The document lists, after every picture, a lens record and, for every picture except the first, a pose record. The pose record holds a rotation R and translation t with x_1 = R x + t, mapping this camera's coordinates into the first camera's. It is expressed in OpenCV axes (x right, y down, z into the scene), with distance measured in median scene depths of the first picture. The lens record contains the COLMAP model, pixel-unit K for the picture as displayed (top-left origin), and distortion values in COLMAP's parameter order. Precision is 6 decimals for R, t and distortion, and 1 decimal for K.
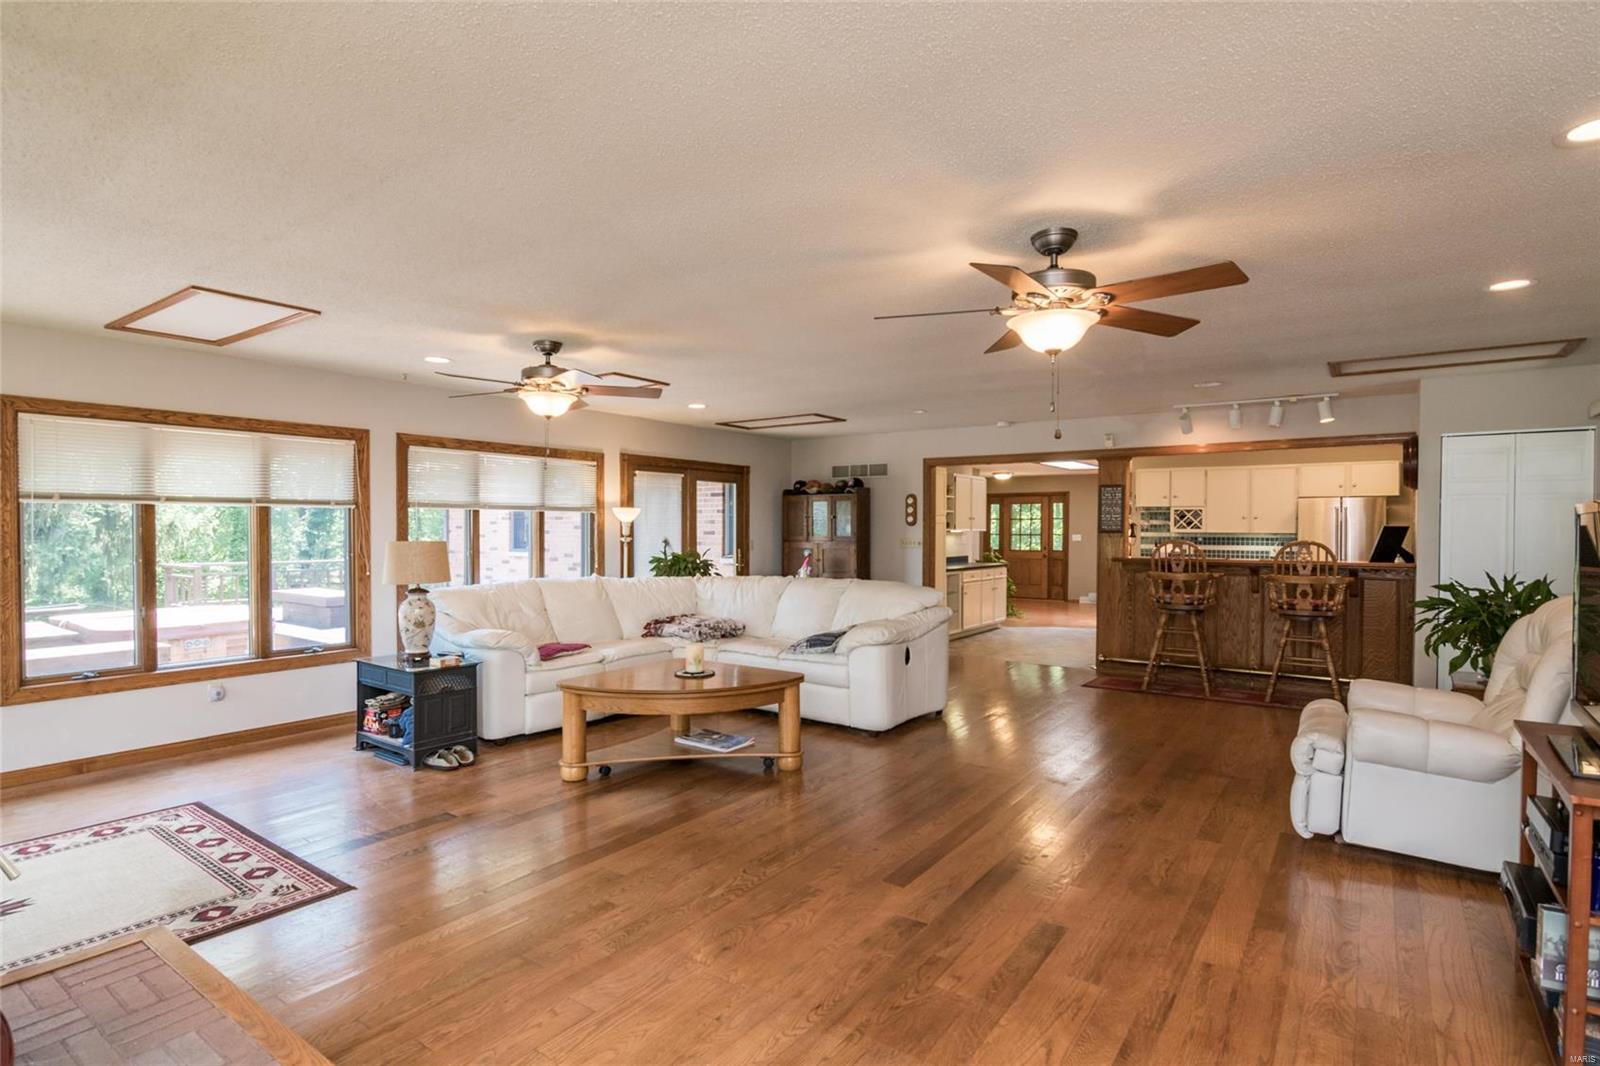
lens RADIAL K [[821.3, 0, 803.8], [0, 821.3, 531.6], [0, 0, 1]] dist [-0.005788, -0.001220]
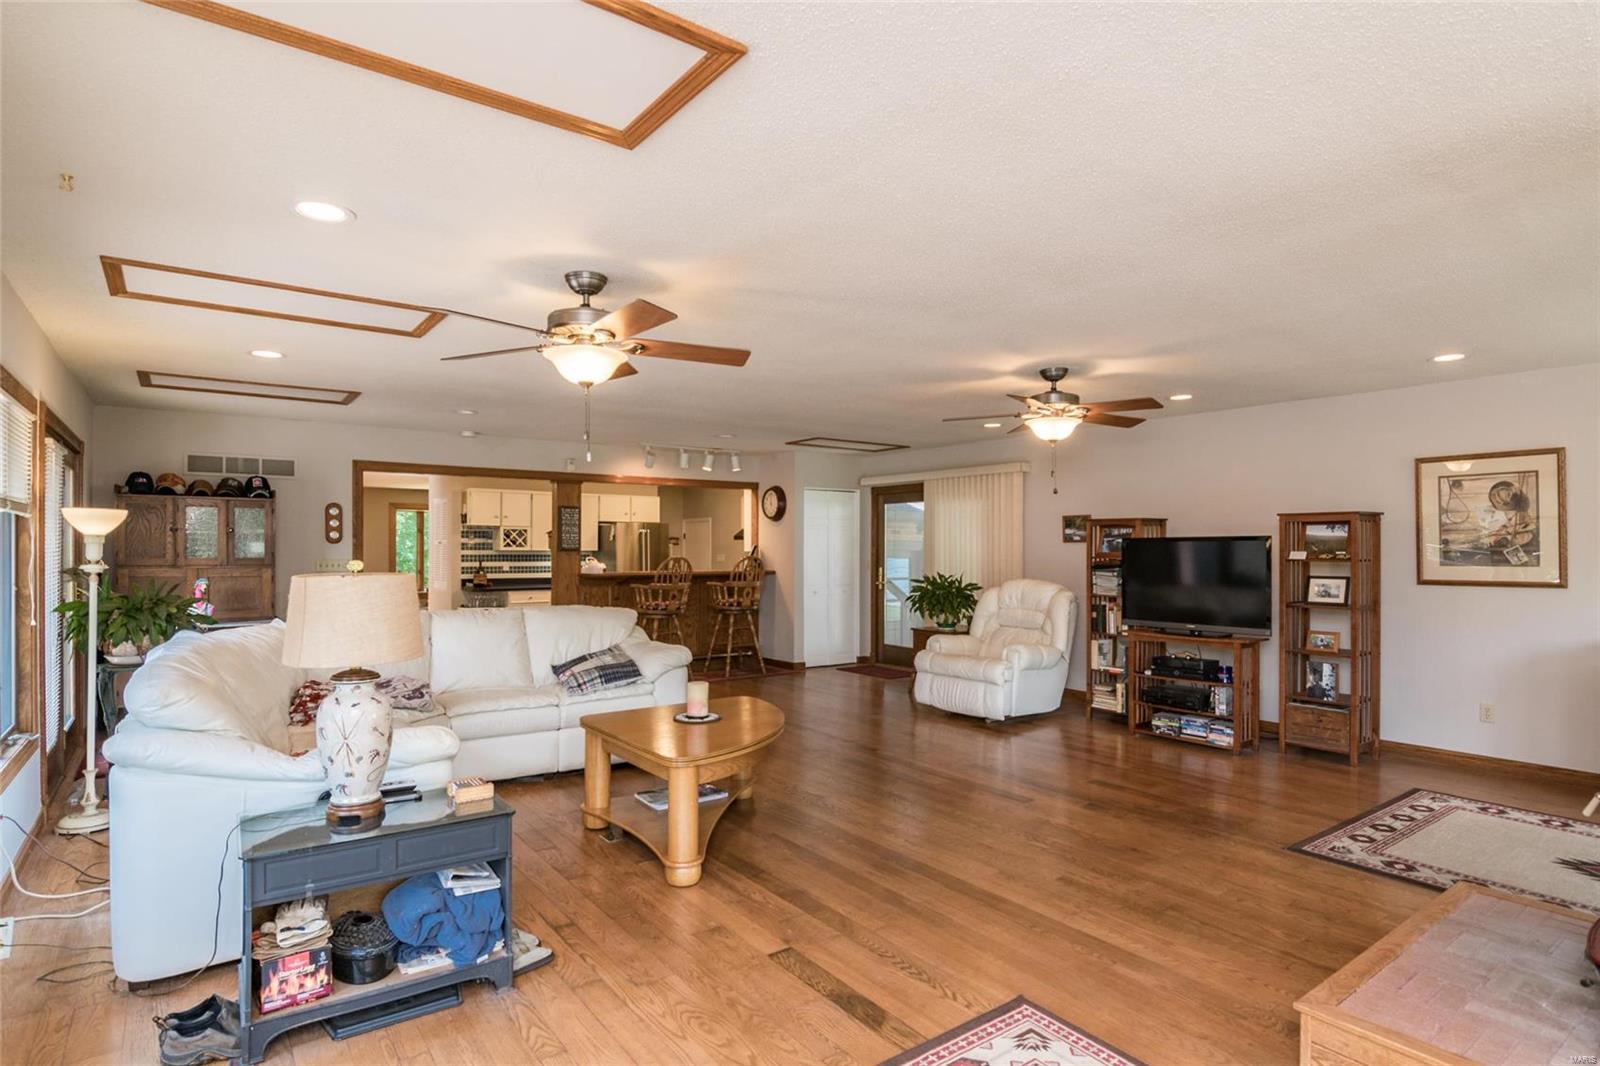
lens RADIAL K [[821.3, 0, 805.0], [0, 821.3, 543.7], [0, 0, 1]] dist [-0.005788, -0.001220]
pose [[0.304629, 0.003534, 0.952465, -0.552036], [0.002330, 0.999987, -0.004455, -0.002544], [-0.952468, 0.003576, 0.304617, 0.381633]]
